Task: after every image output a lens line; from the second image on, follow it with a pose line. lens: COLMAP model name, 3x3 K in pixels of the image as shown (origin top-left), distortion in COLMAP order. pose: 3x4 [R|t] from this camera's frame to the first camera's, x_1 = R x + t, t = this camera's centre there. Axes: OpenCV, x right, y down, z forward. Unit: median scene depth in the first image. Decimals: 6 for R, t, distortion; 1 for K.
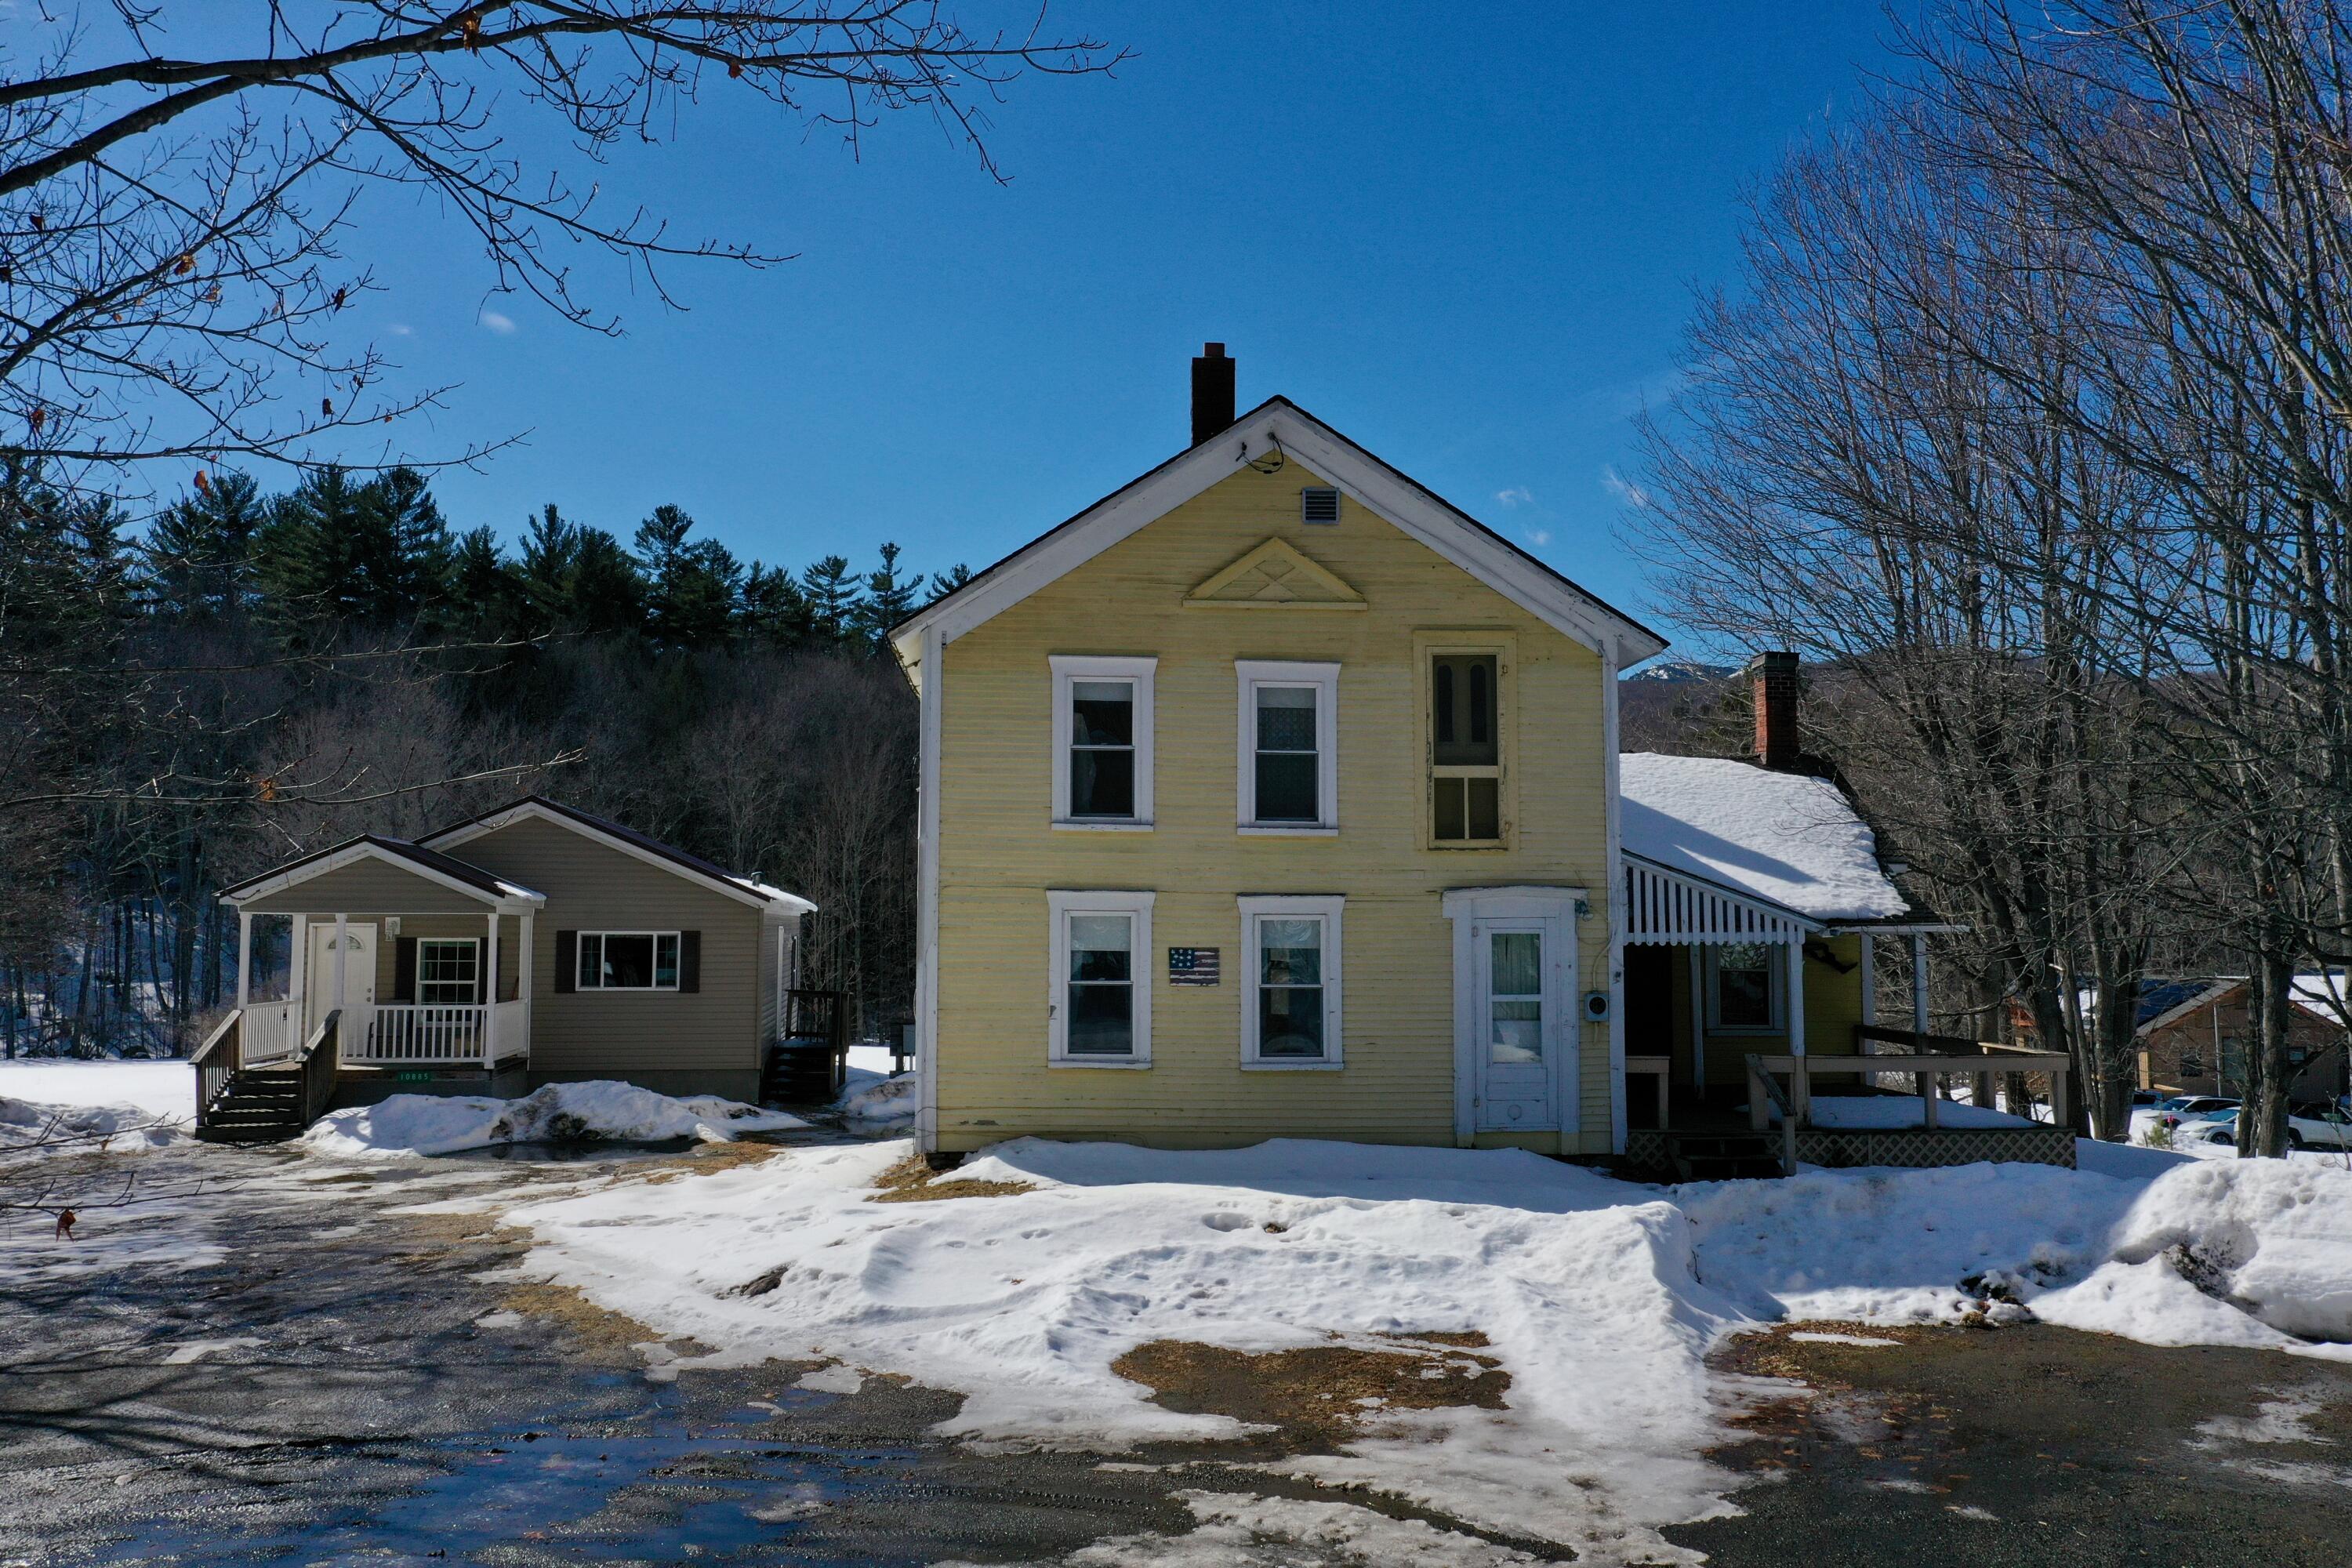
lens RADIAL K [[1932.4, 0, 1175.1], [0, 1932.4, 793.1], [0, 0, 1]] dist [0.004438, 0.003956]
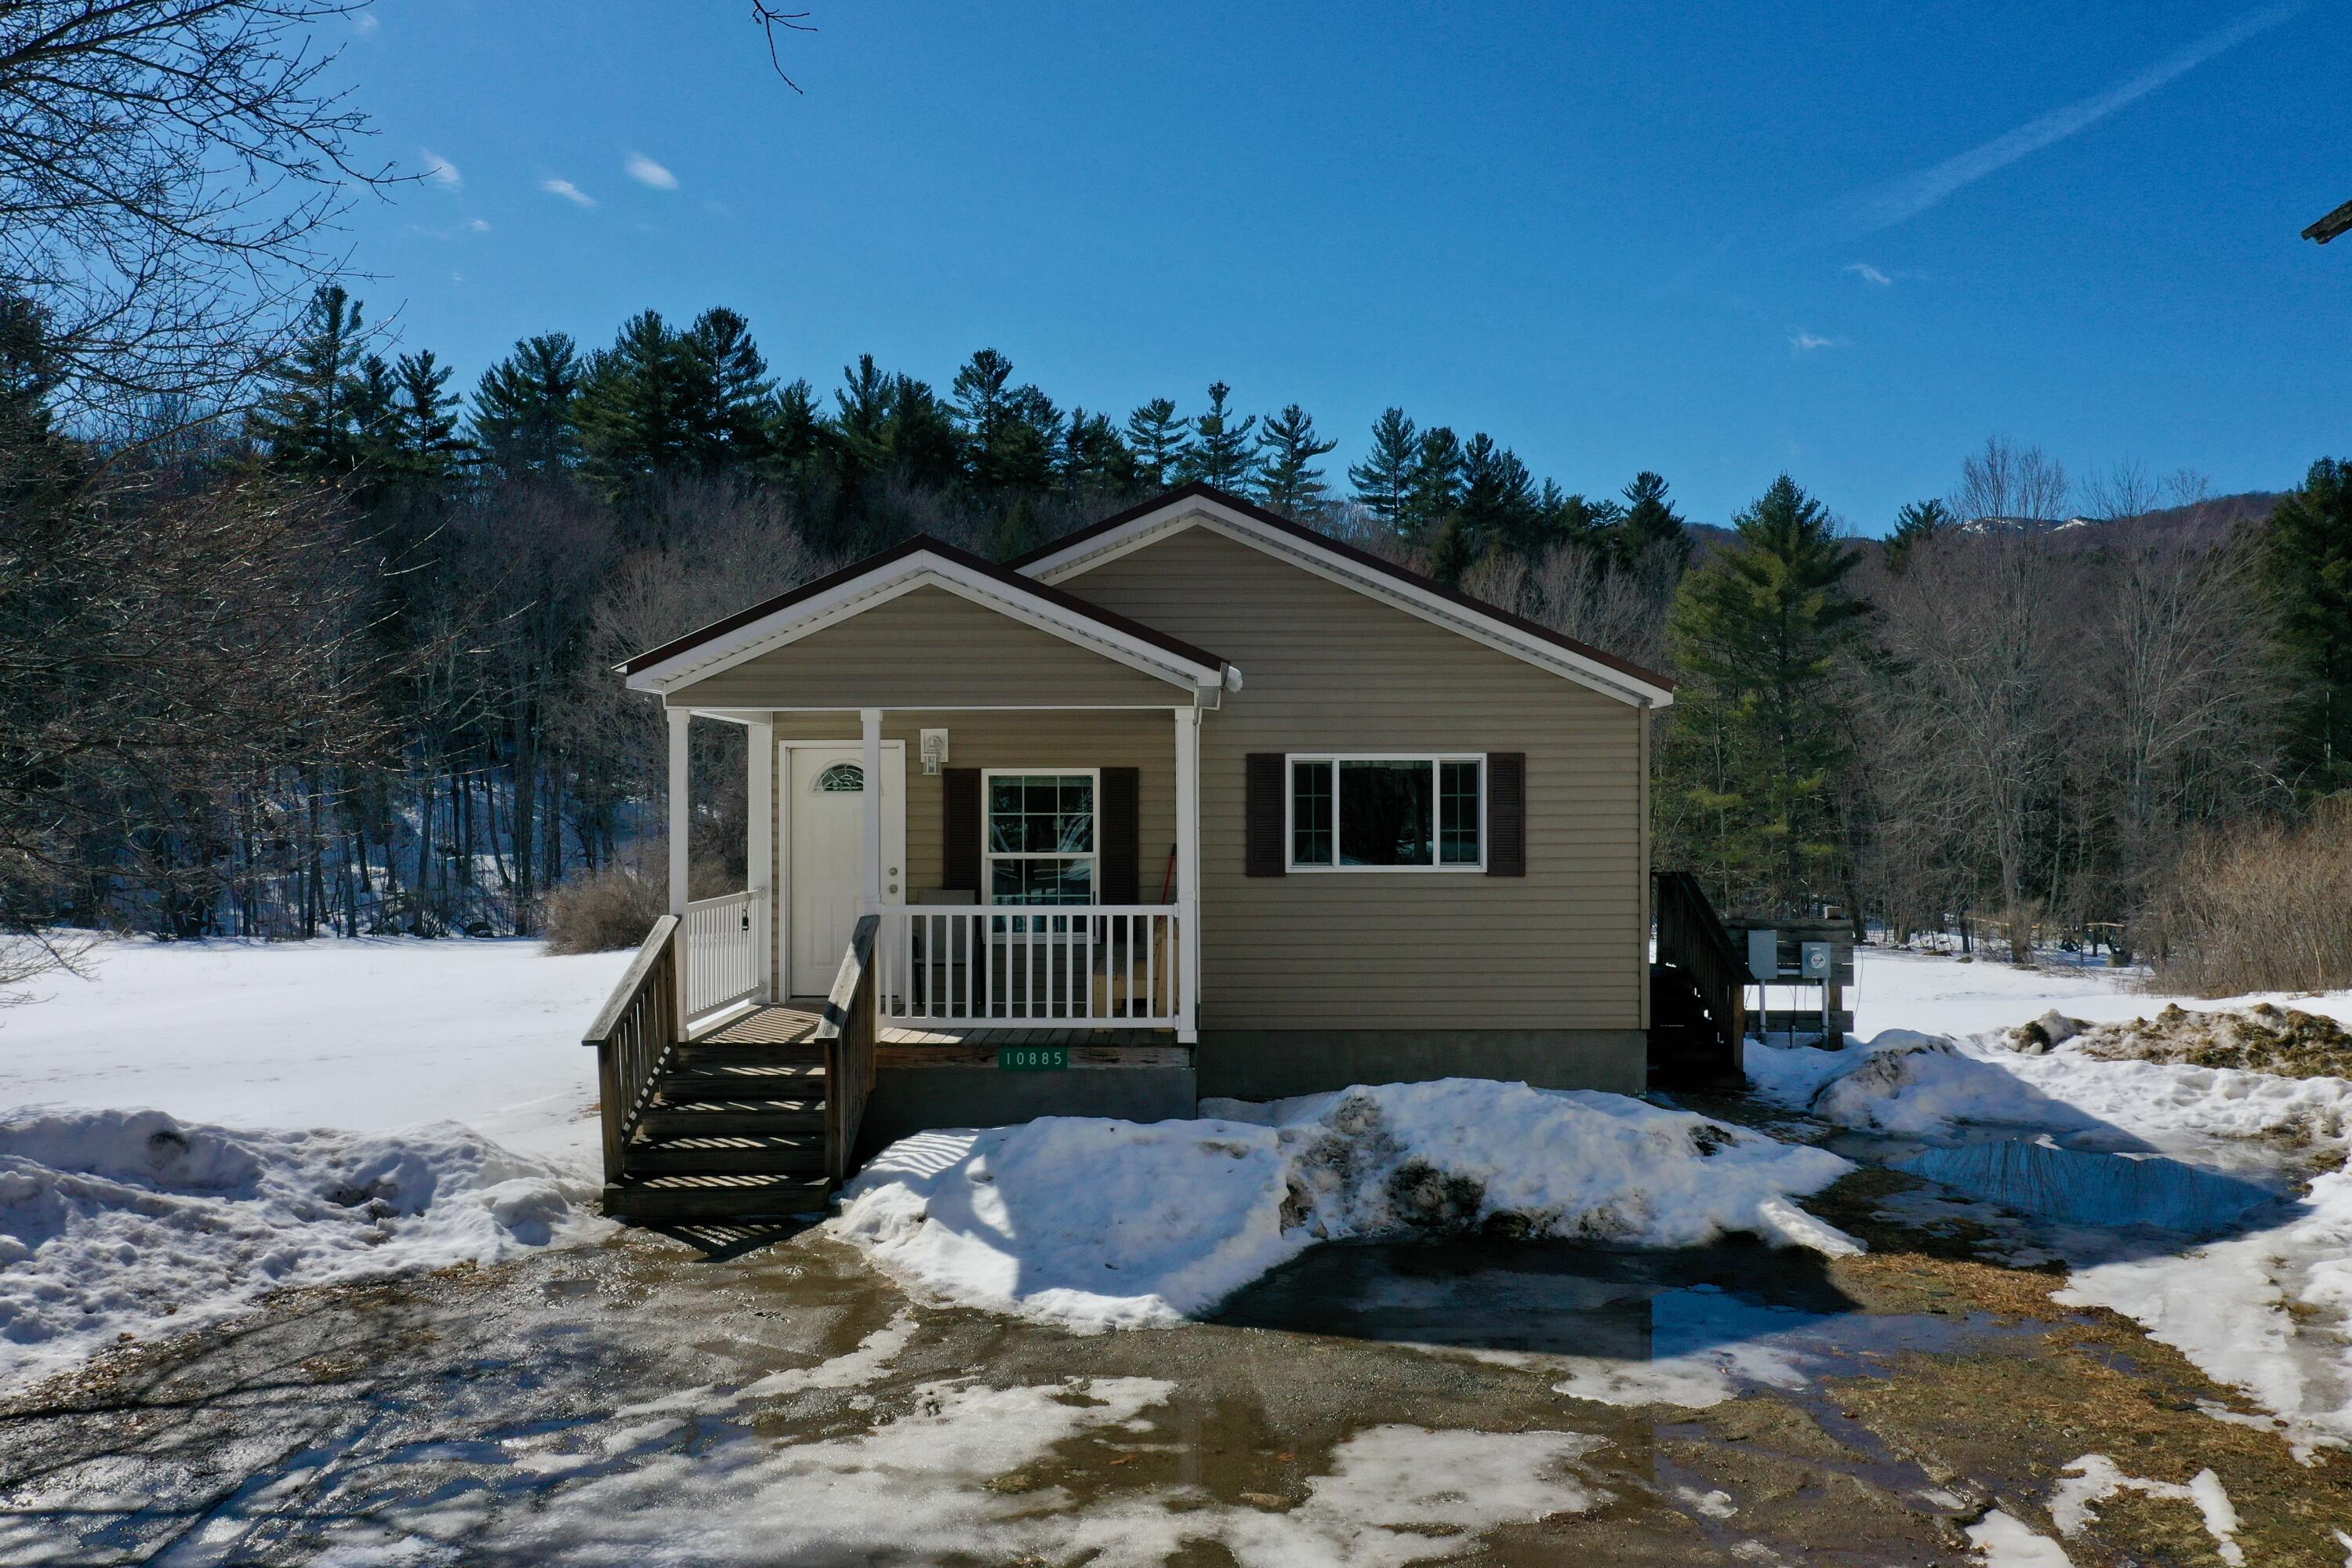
lens RADIAL K [[1932.4, 0, 1176.2], [0, 1932.4, 781.3], [0, 0, 1]] dist [0.004438, 0.003956]
pose [[0.989609, -0.006812, -0.143620, -0.060638], [0.015469, 0.998124, 0.059243, 0.011008], [0.142947, -0.060849, 0.987858, 0.114177]]
